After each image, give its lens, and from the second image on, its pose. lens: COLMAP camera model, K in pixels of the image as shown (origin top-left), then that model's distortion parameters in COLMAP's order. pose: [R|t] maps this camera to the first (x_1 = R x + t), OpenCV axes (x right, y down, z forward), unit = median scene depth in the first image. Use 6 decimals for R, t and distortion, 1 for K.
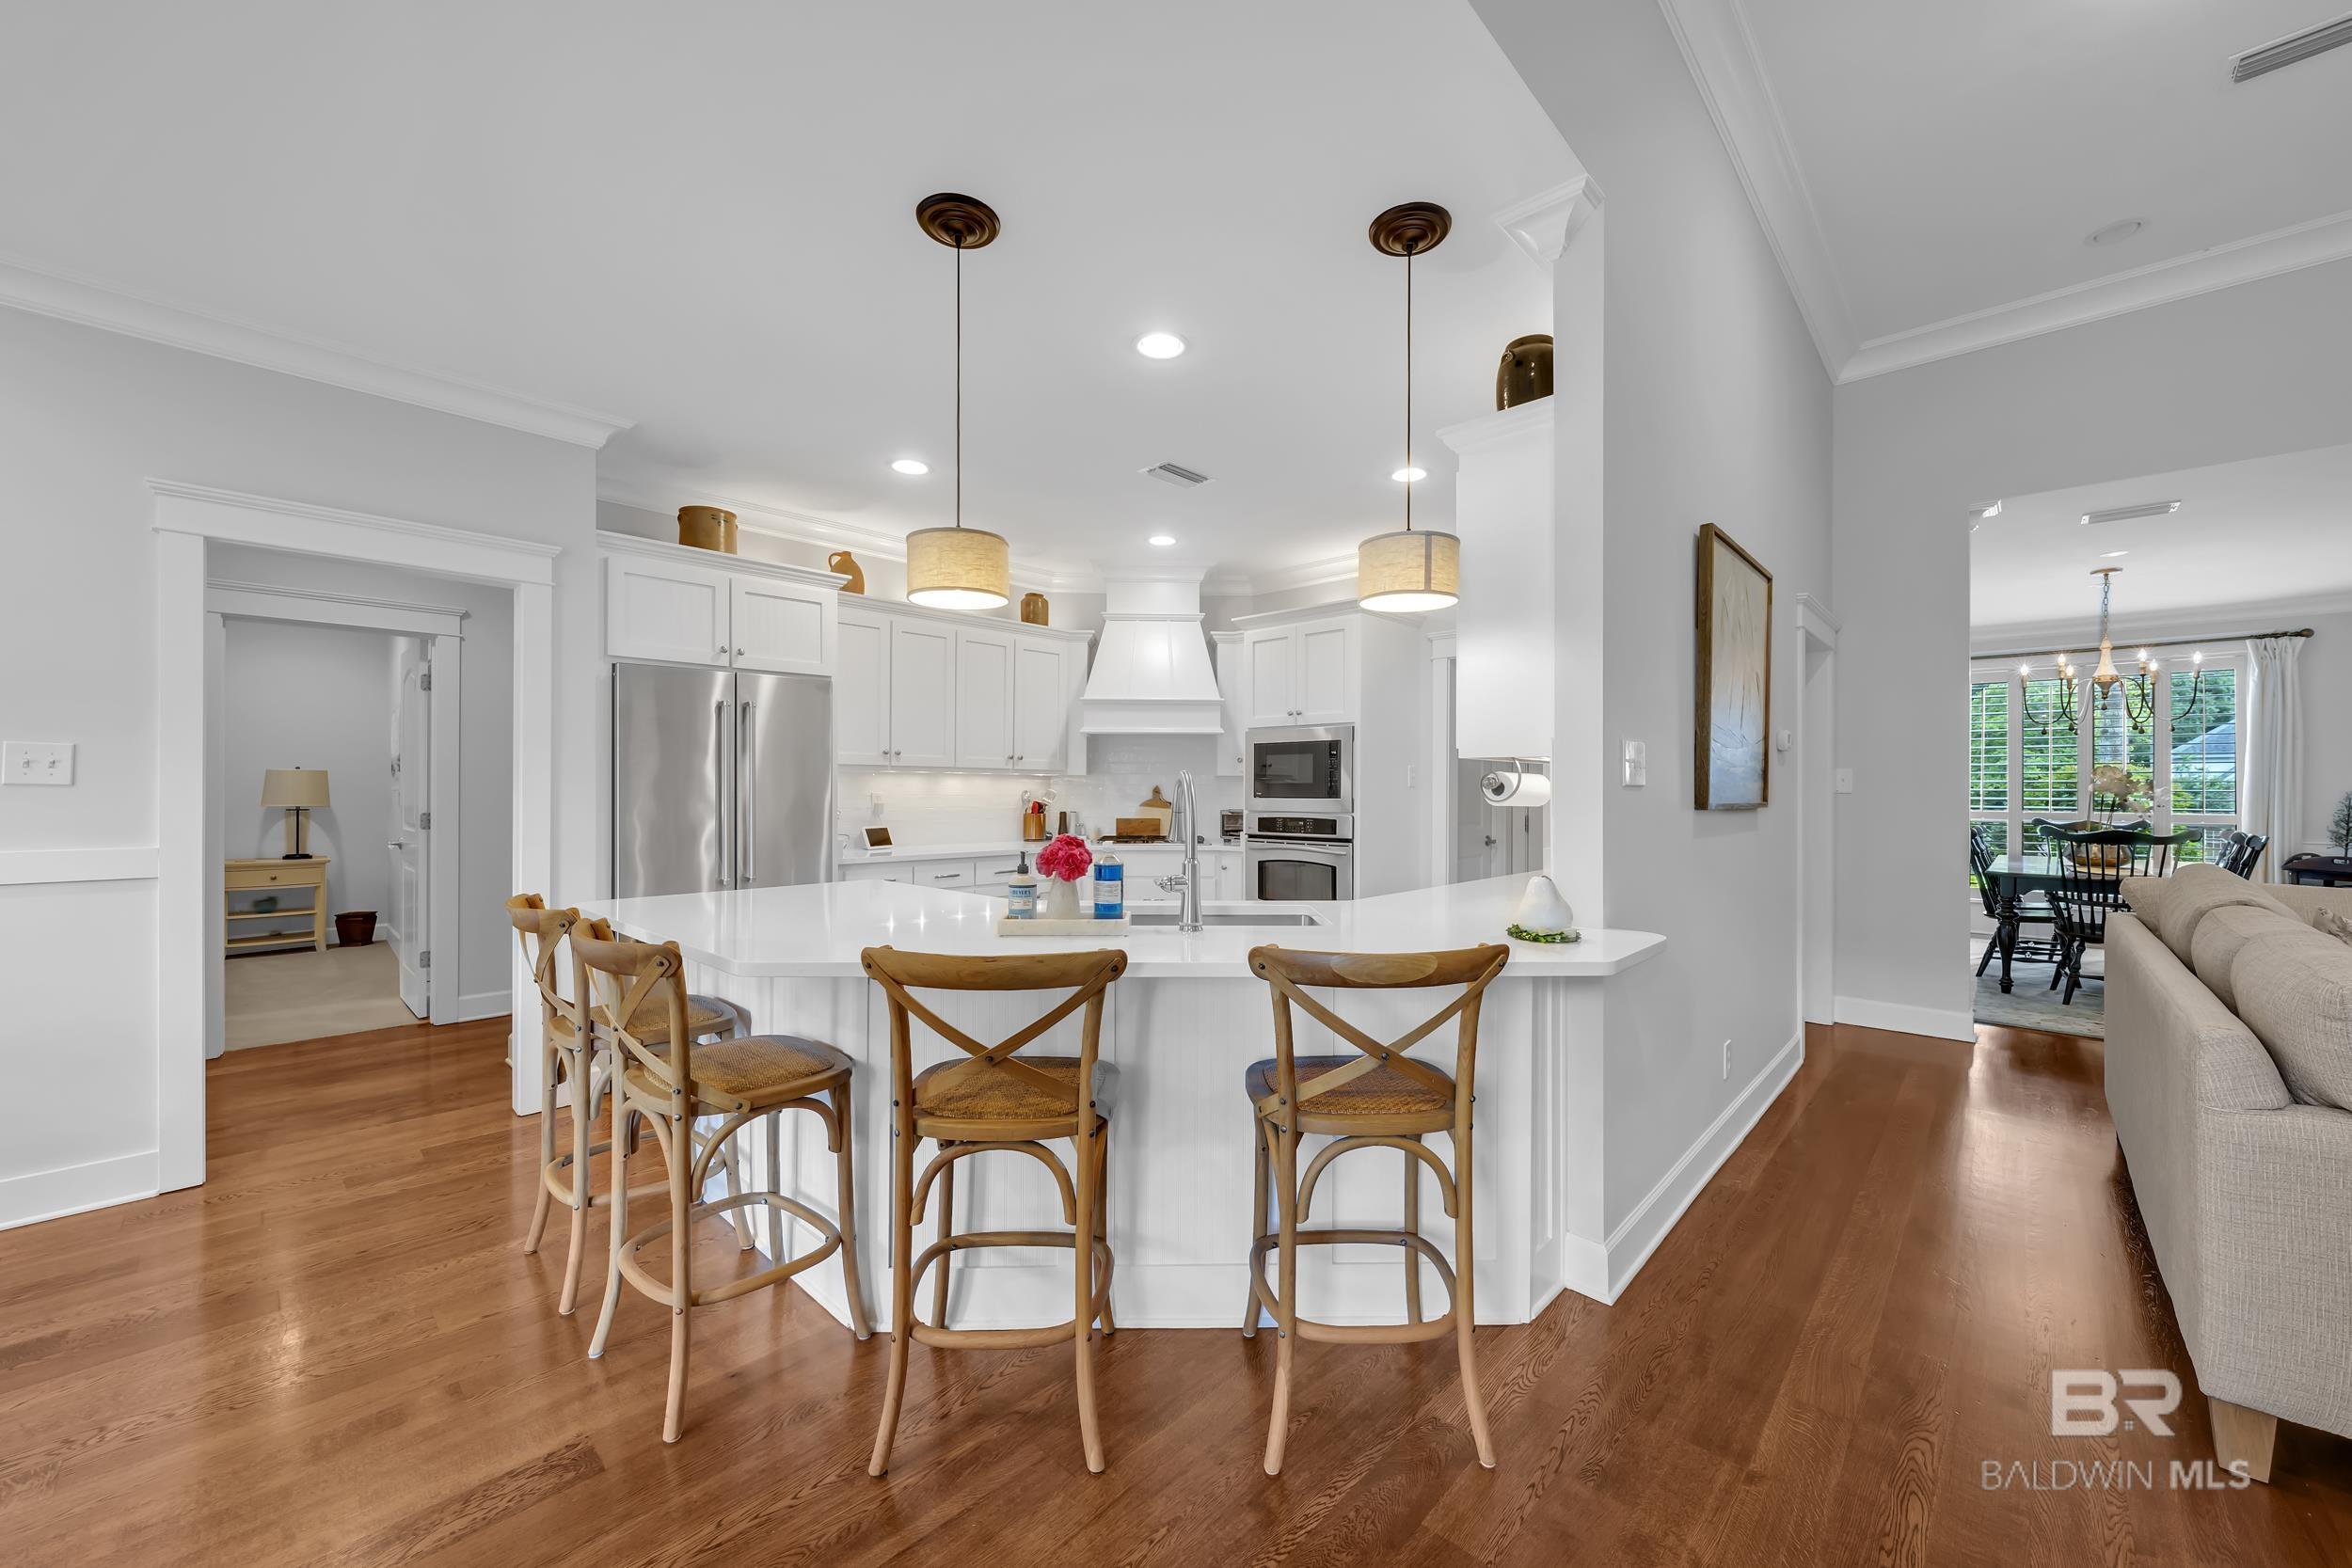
lens RADIAL K [[884.6, 0, 1193.2], [0, 884.6, 787.9], [0, 0, 1]] dist [-0.001028, -0.000217]
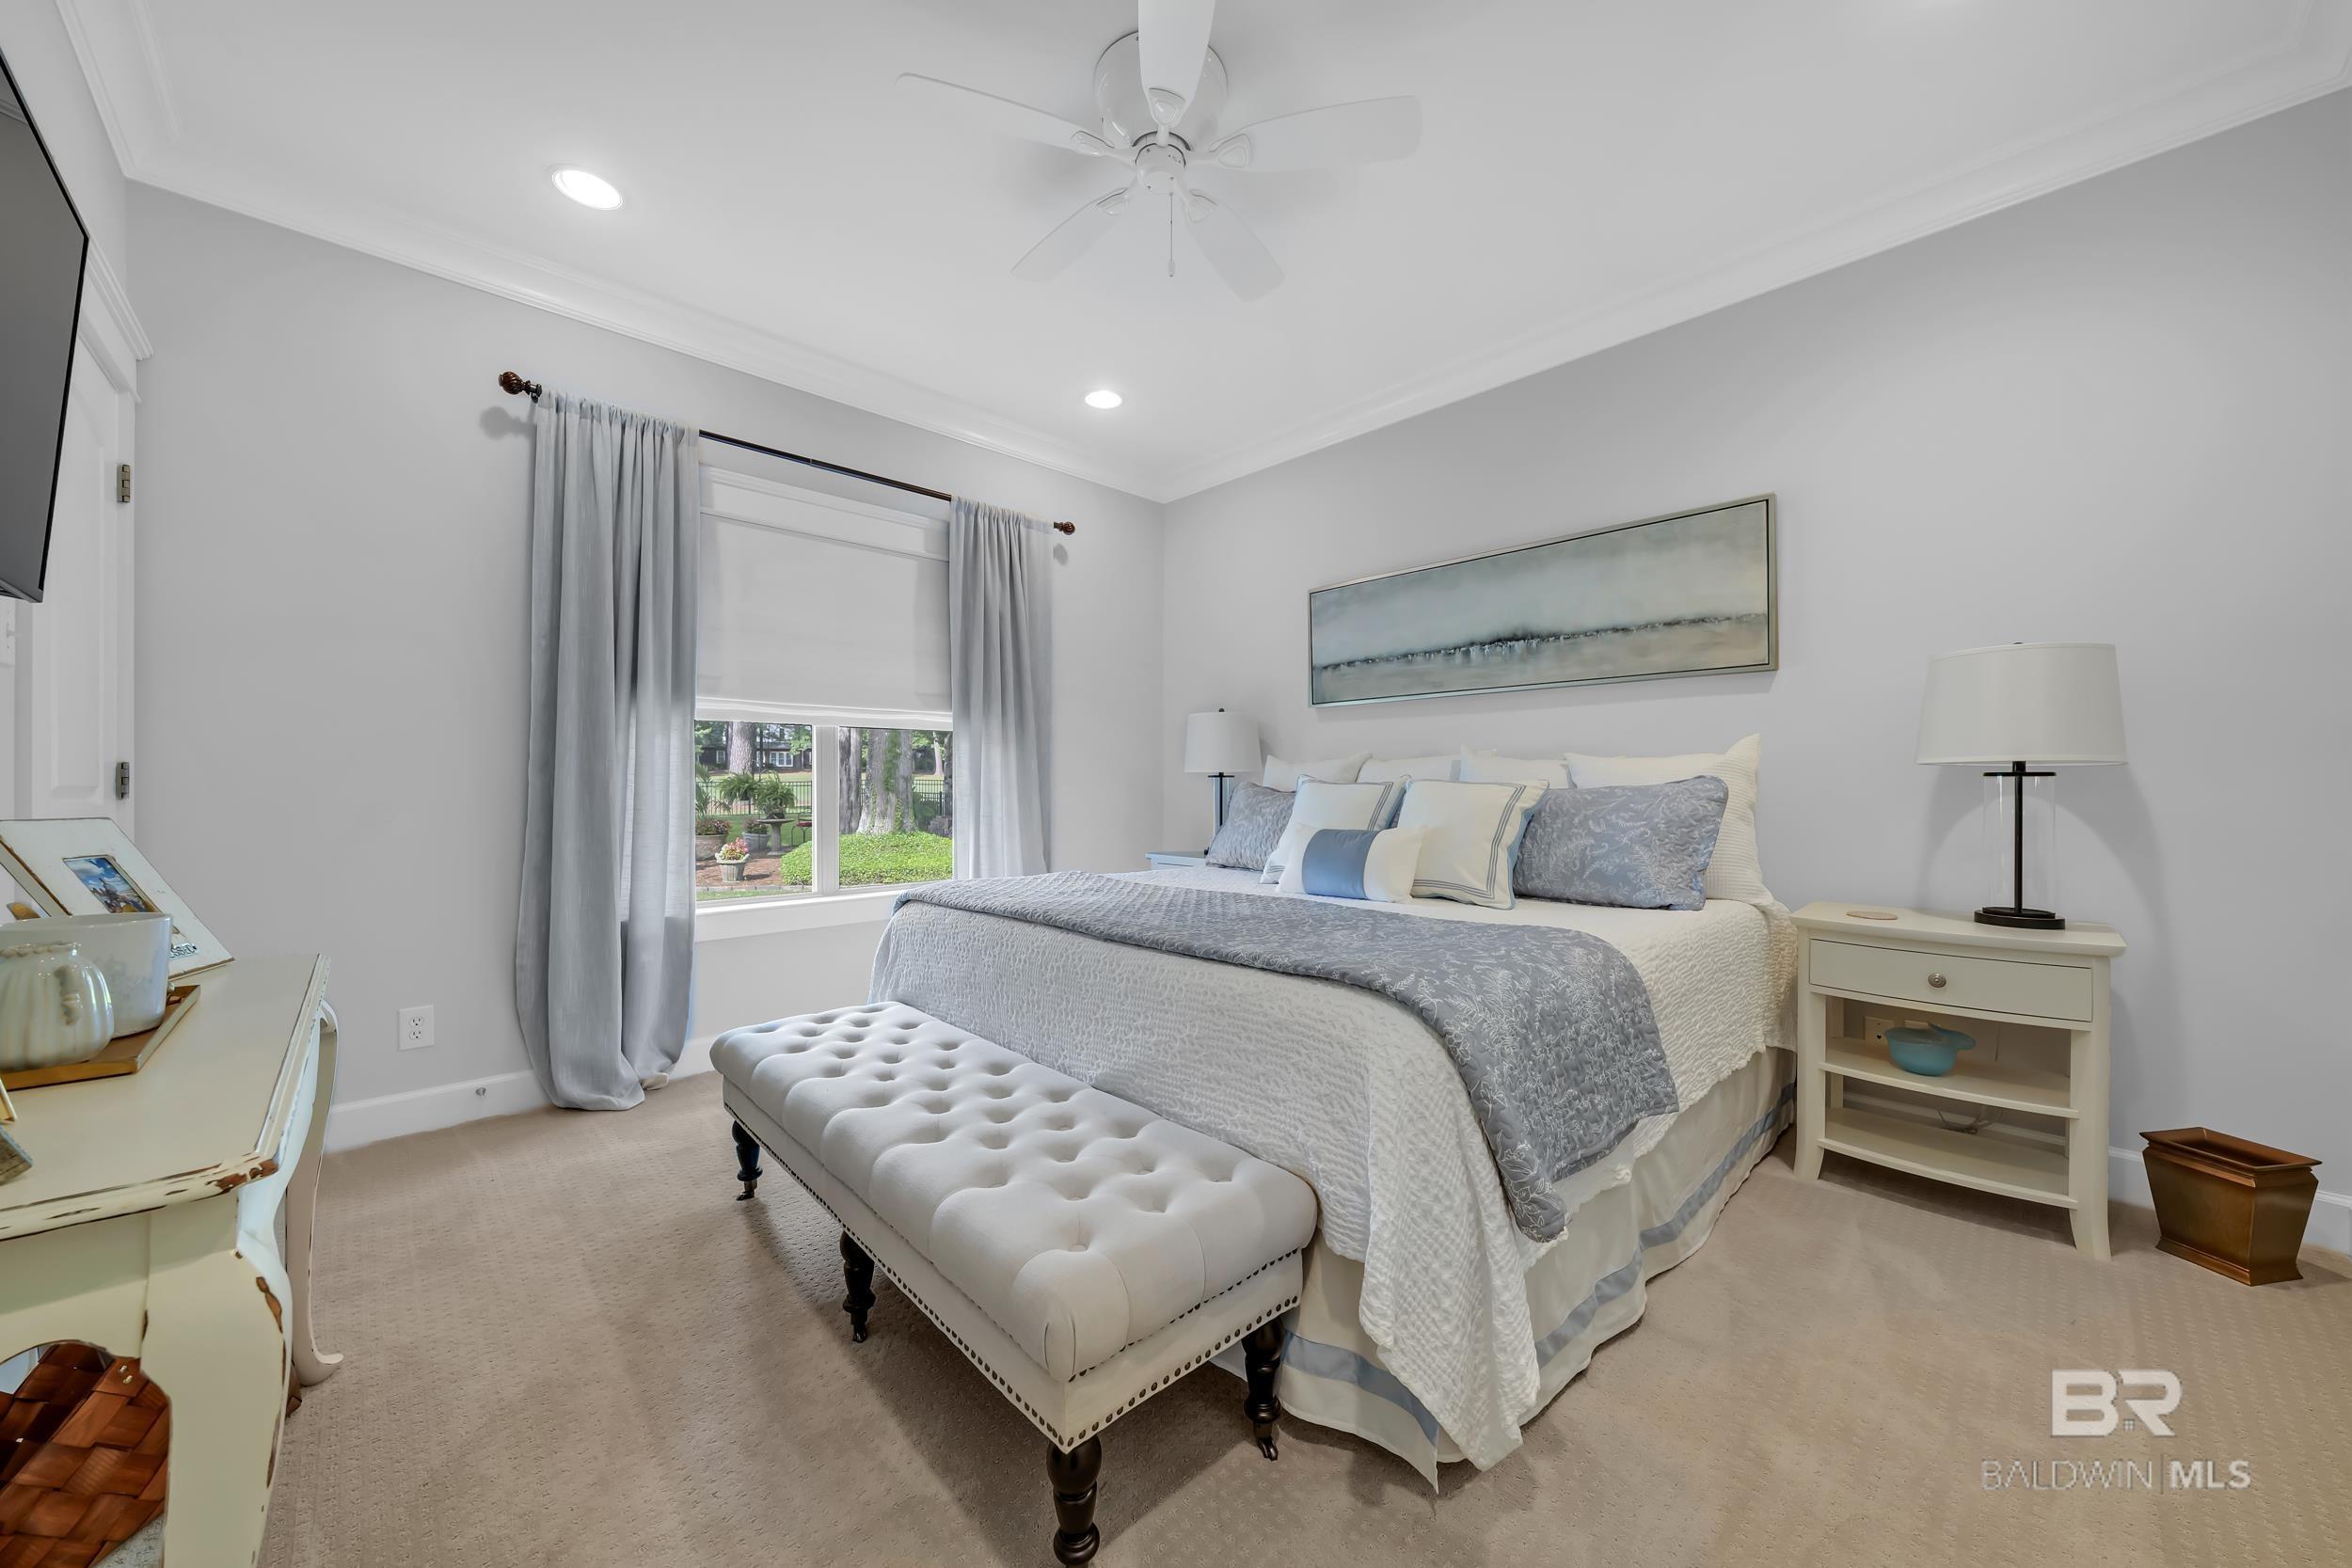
lens RADIAL K [[852.1, 0, 1191.4], [0, 852.1, 801.3], [0, 0, 1]] dist [-0.002580, -0.000142]
pose [[-0.050847, 0.003547, -0.998700, -0.874896], [-0.001844, 0.999992, 0.003645, 0.043405], [0.998705, 0.002027, -0.050840, 0.906877]]
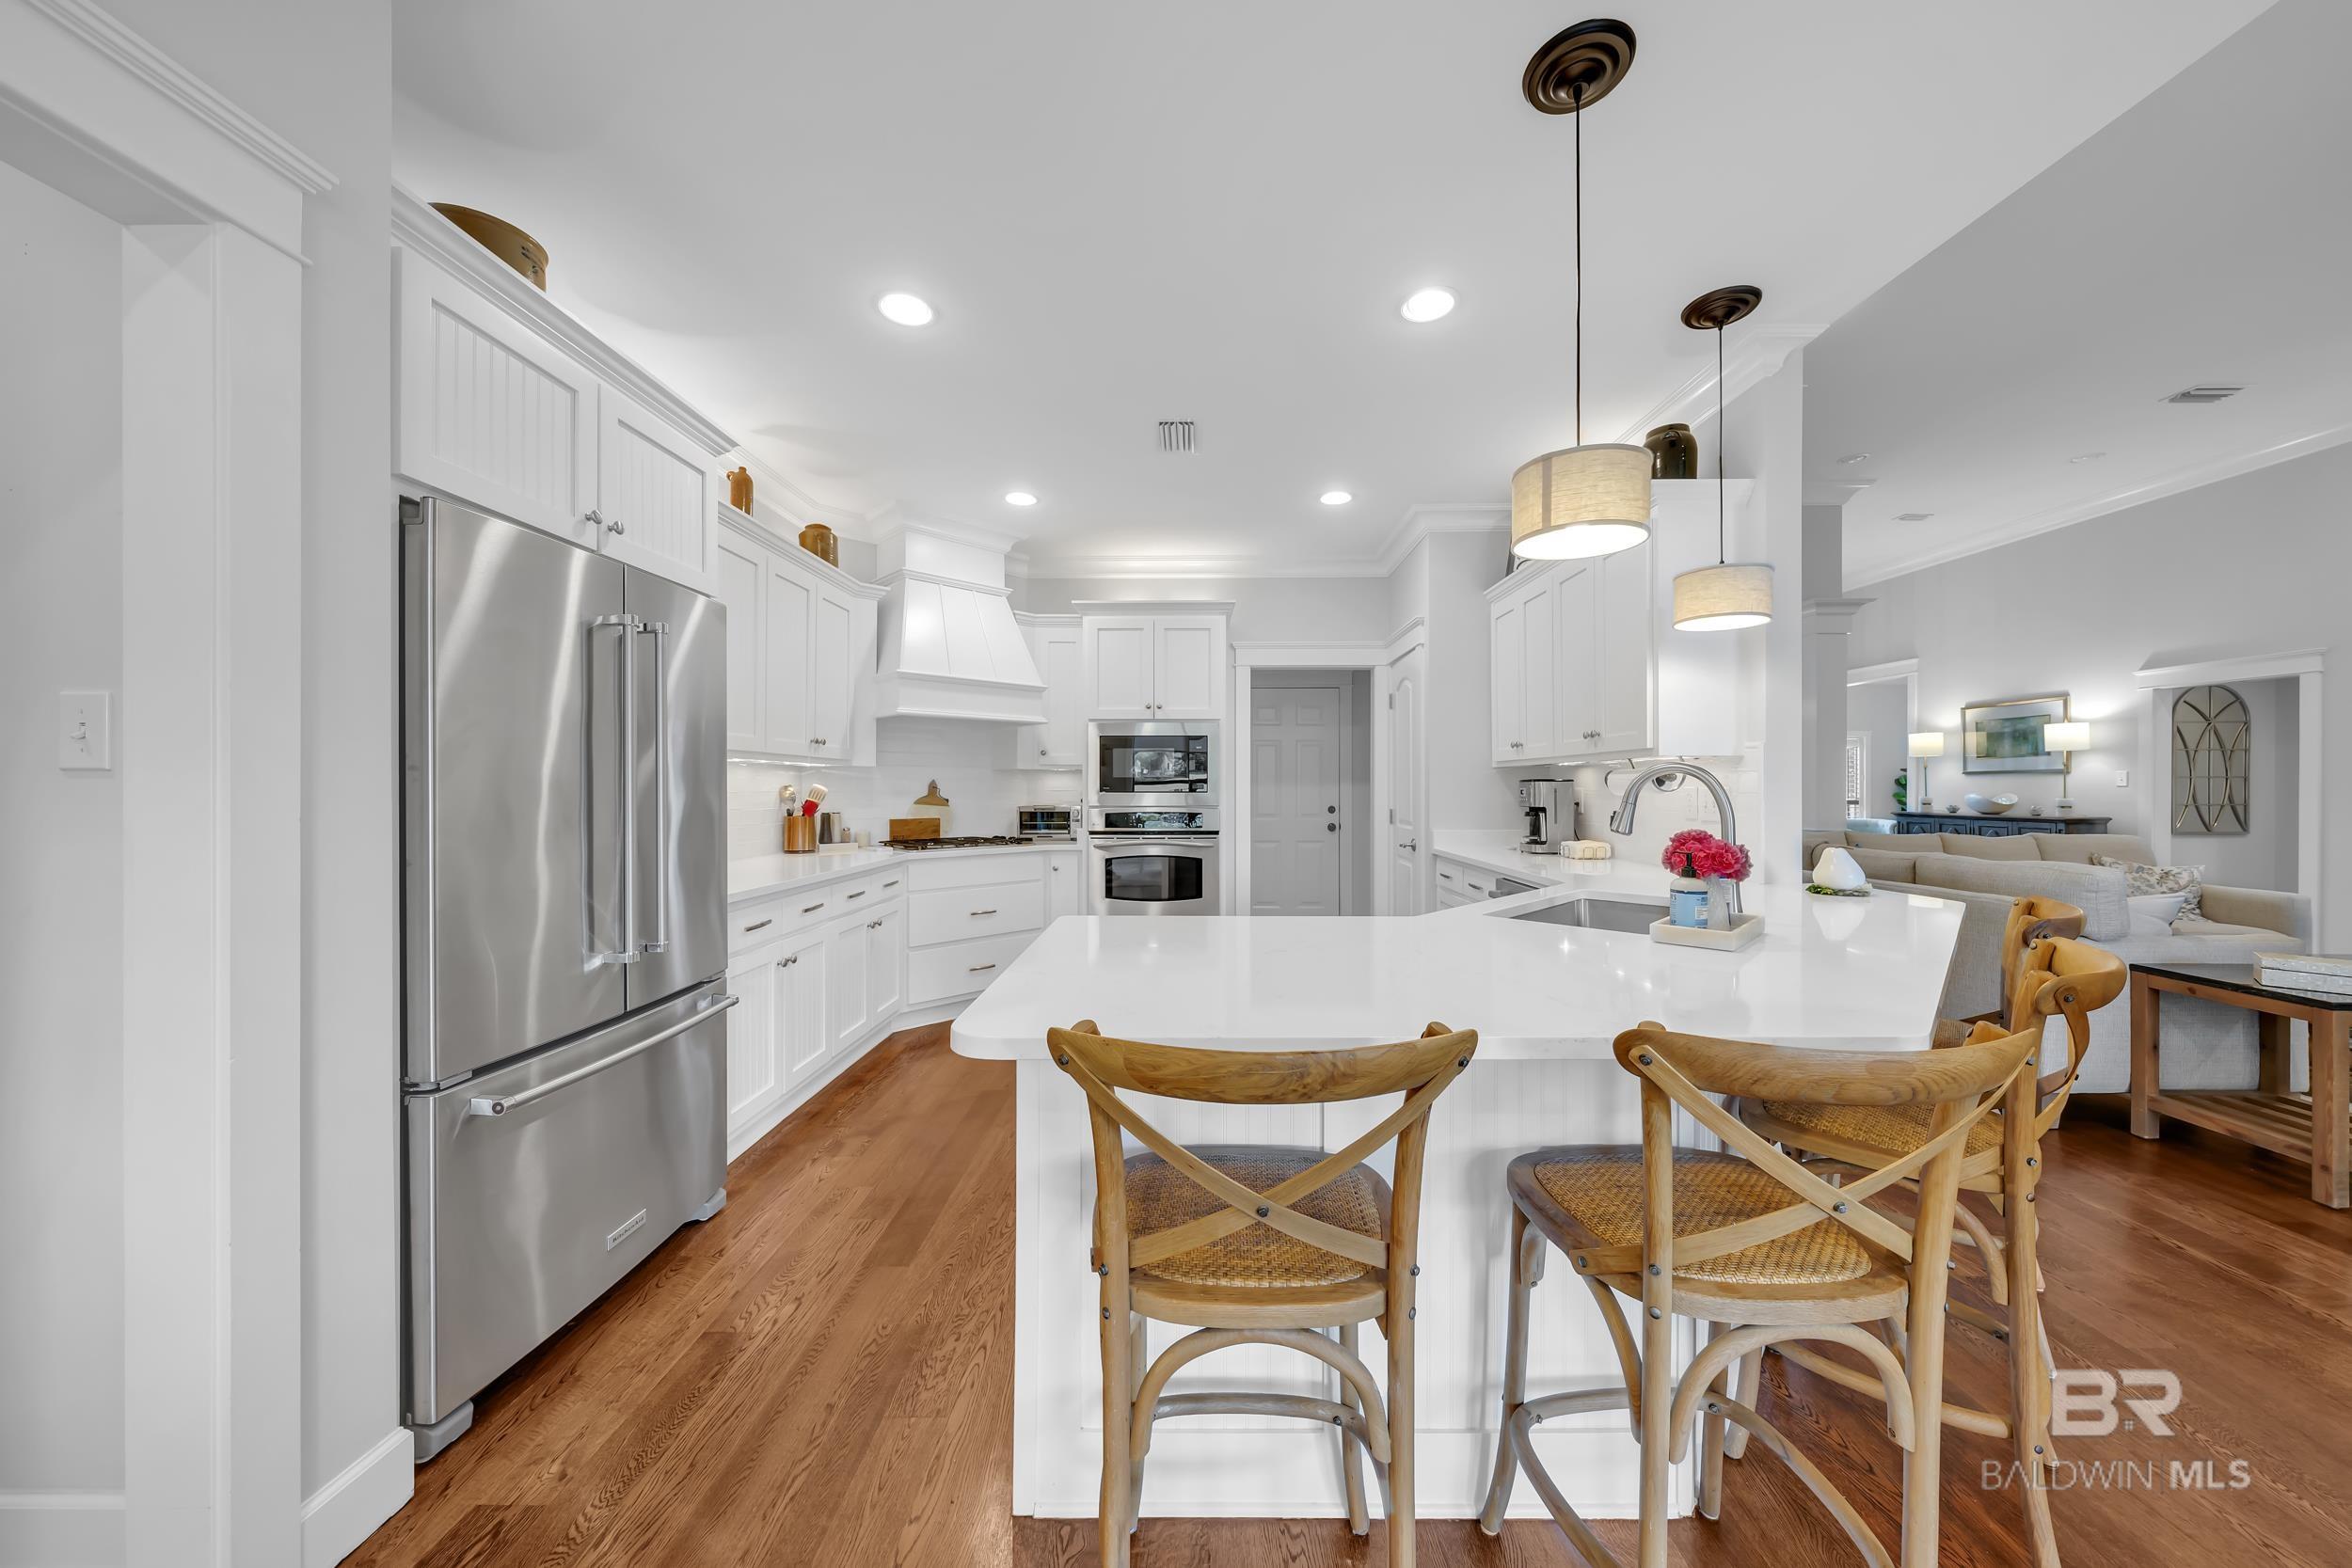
lens RADIAL K [[794.7, 0, 1189.5], [0, 794.7, 783.0], [0, 0, 1]] dist [-0.001567, -0.000145]
pose [[0.734997, -0.000475, 0.678070, -0.436139], [0.002029, 0.999997, -0.001498, 0.002268], [-0.678068, 0.002477, 0.734995, 0.306056]]
